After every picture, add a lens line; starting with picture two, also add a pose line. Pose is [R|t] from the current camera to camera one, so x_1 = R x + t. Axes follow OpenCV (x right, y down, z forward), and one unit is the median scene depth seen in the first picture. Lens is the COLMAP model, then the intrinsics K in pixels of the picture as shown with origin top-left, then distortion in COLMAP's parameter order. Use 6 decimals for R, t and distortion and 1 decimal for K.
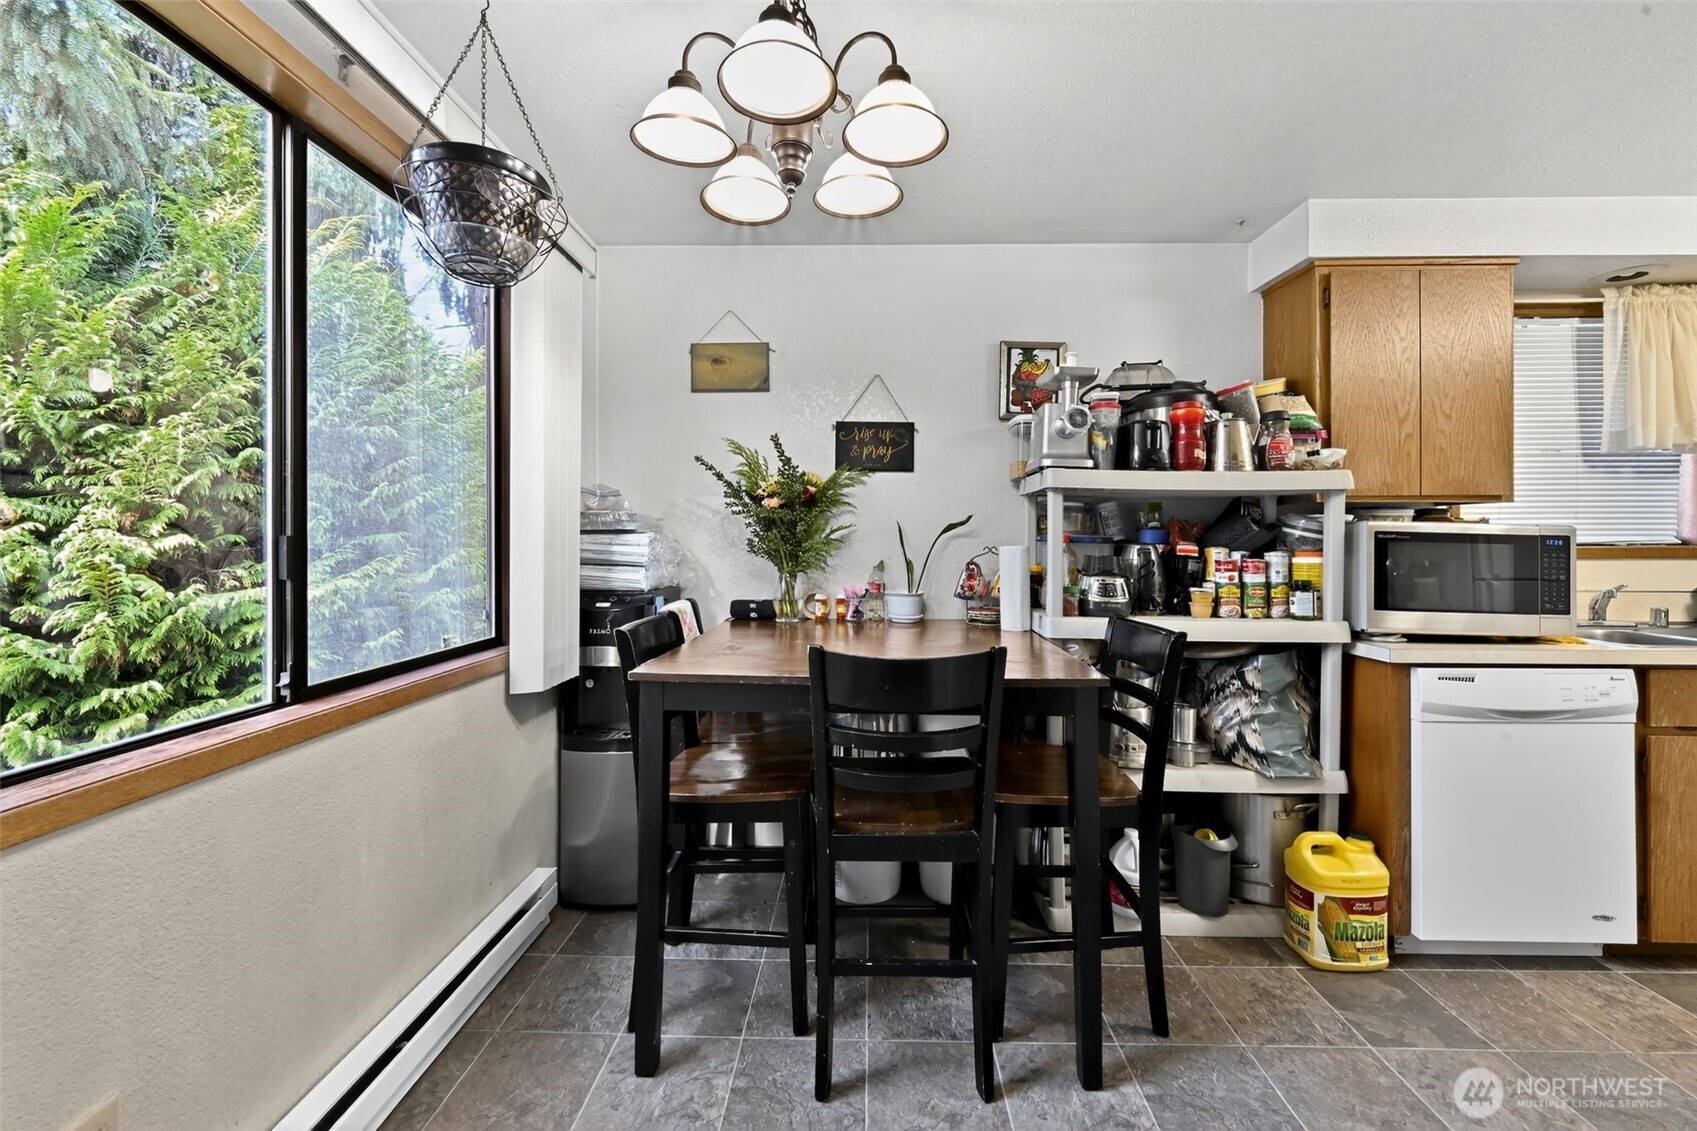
lens RADIAL K [[691.3, 0, 849.3], [0, 691.3, 549.6], [0, 0, 1]] dist [-0.001281, -0.000149]
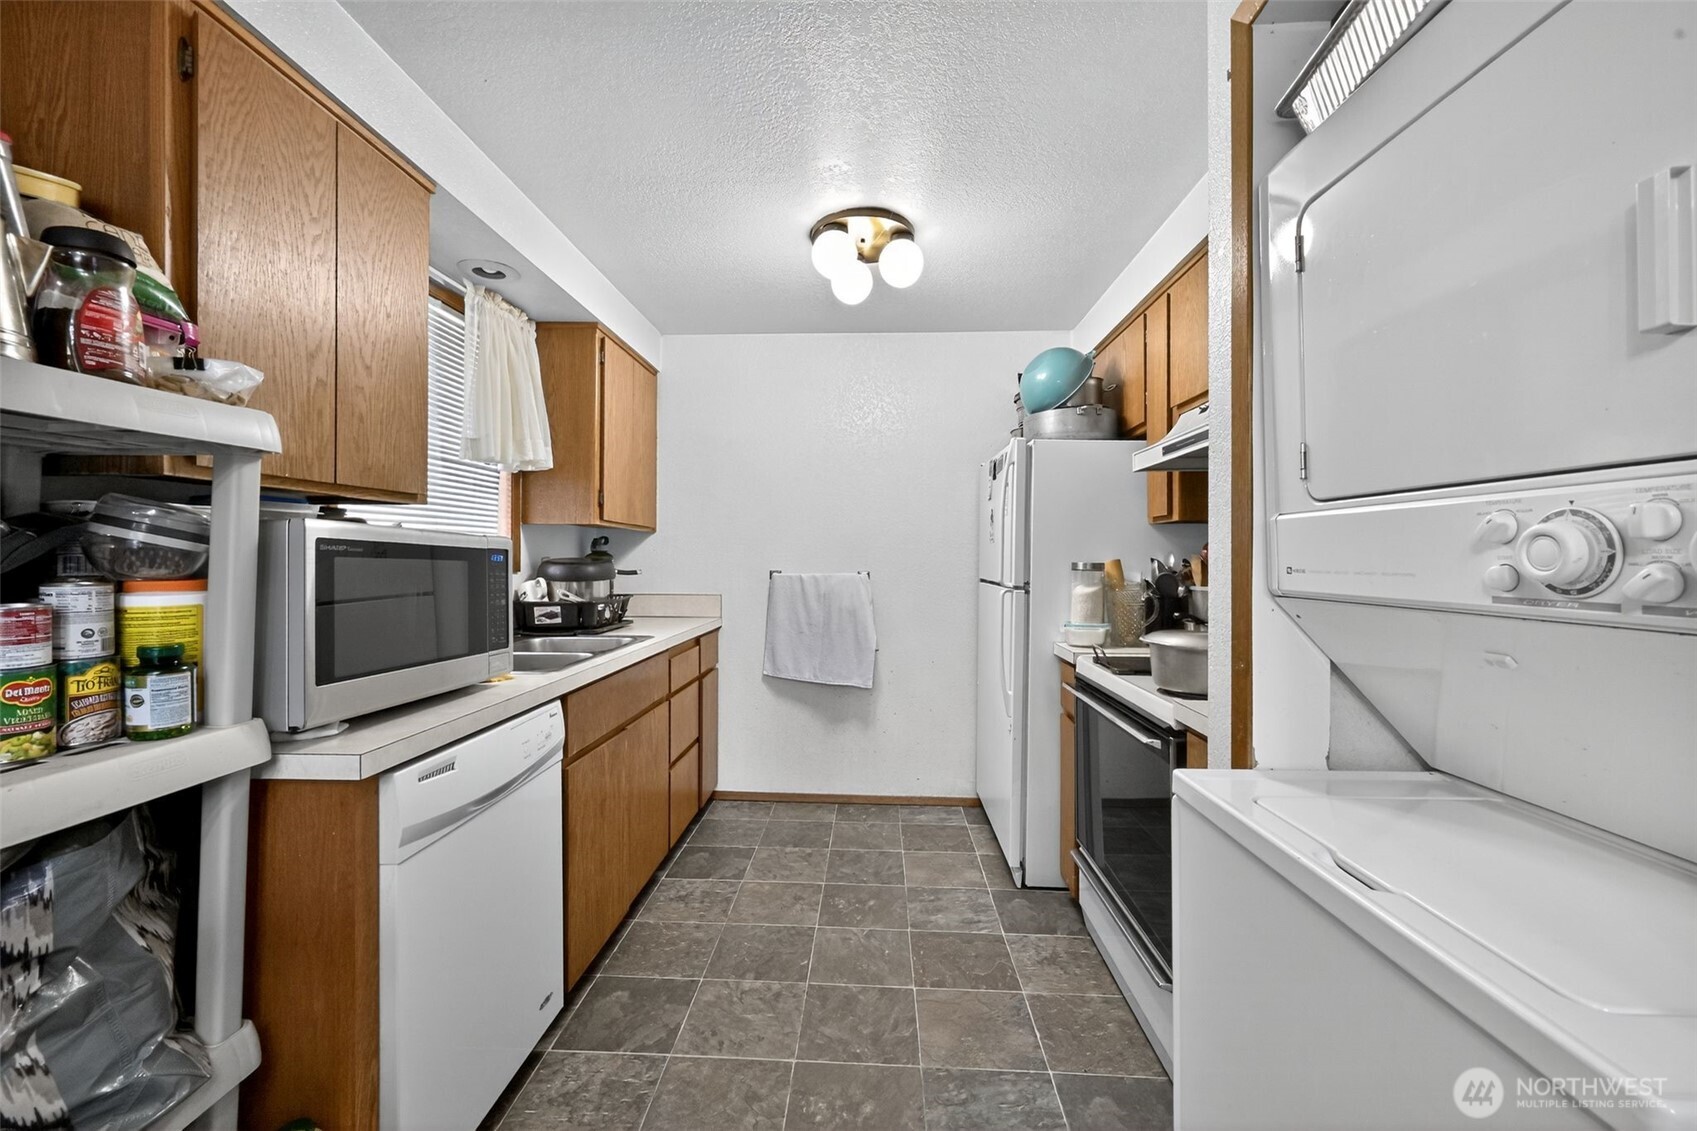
lens RADIAL K [[691.3, 0, 849.3], [0, 691.3, 549.6], [0, 0, 1]] dist [-0.001281, -0.000149]
pose [[0.021665, 0.008307, 0.999731, 0.224195], [0.010974, 0.999903, -0.008547, -0.008544], [-0.999705, 0.011157, 0.021572, 0.547920]]
